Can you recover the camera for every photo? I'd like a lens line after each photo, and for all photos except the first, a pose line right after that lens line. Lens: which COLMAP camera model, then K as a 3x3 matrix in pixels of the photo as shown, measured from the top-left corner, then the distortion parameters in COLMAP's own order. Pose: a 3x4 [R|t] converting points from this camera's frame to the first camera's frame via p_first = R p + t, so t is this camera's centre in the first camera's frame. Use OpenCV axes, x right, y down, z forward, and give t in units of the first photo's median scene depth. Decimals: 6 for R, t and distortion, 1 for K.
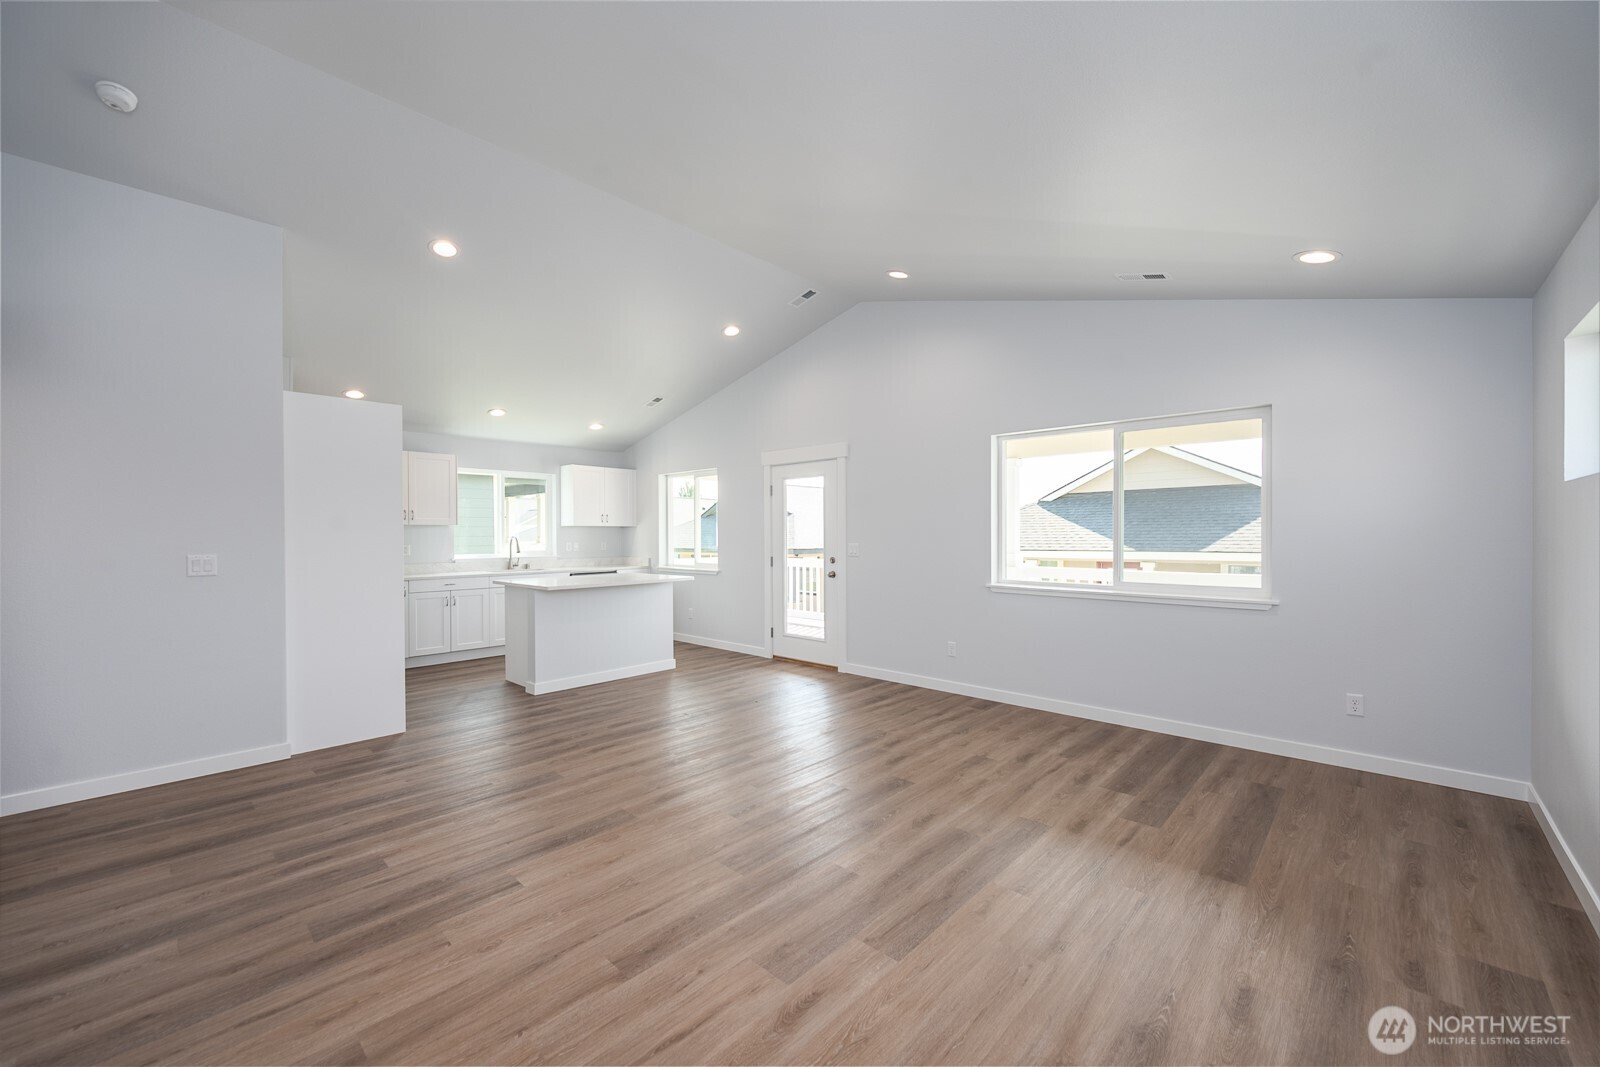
lens RADIAL K [[628.2, 0, 802.4], [0, 628.2, 537.3], [0, 0, 1]] dist [-0.001344, -0.000161]
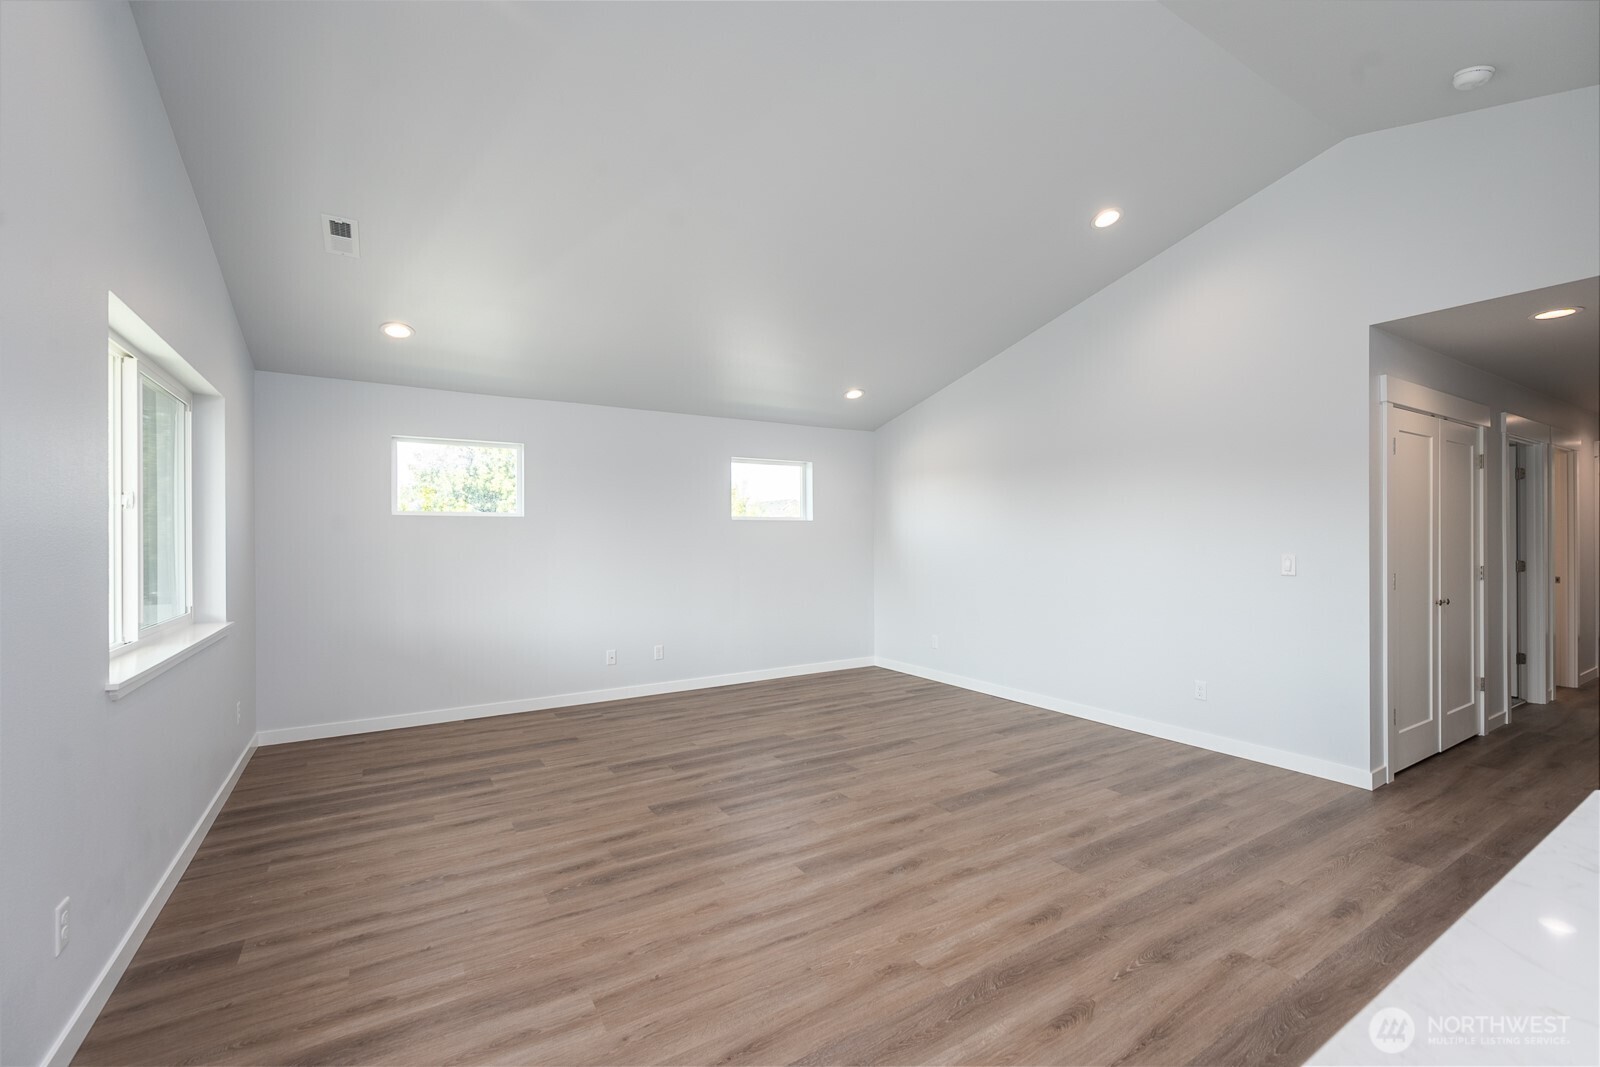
lens RADIAL K [[677.8, 0, 800.3], [0, 677.8, 534.0], [0, 0, 1]] dist [-0.000532, -0.000048]
pose [[-0.965204, 0.012362, 0.261205, -0.353883], [0.012231, 0.999923, -0.002125, -0.014523], [-0.261211, 0.001144, -0.965281, 2.166715]]
